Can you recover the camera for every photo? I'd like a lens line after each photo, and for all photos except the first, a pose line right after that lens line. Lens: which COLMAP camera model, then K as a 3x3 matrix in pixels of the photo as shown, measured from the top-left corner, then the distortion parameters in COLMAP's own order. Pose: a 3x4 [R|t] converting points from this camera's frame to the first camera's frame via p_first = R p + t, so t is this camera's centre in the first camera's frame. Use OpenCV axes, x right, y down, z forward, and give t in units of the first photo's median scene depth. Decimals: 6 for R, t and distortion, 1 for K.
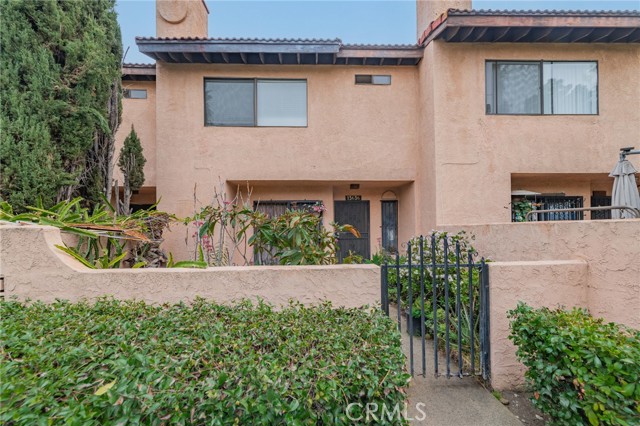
lens RADIAL K [[250.6, 0, 320.0], [0, 250.6, 213.0], [0, 0, 1]] dist [0.015621, -0.004836]
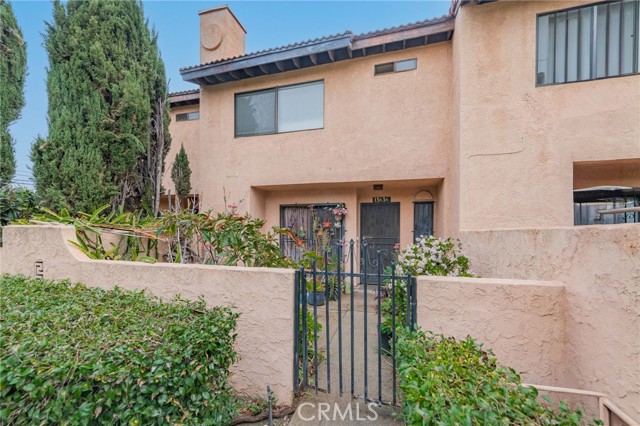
lens RADIAL K [[256.4, 0, 319.7], [0, 256.4, 219.7], [0, 0, 1]] dist [0.015820, -0.005897]
pose [[0.948678, 0.002575, -0.316232, 0.263608], [0.001666, 0.999912, 0.013142, 0.000482], [0.316238, -0.012994, 0.948591, 0.041719]]
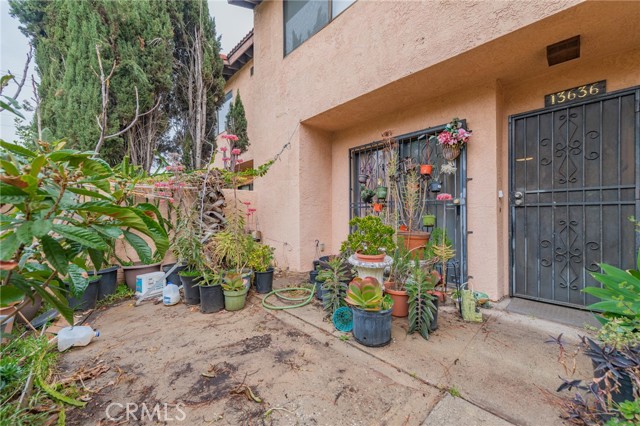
lens RADIAL K [[250.6, 0, 320.0], [0, 250.6, 213.0], [0, 0, 1]] dist [0.015621, -0.004836]
pose [[0.656171, 0.005578, -0.754592, 0.207693], [0.035945, 0.998607, 0.038639, 0.104752], [0.753756, -0.052477, 0.655056, 0.570334]]
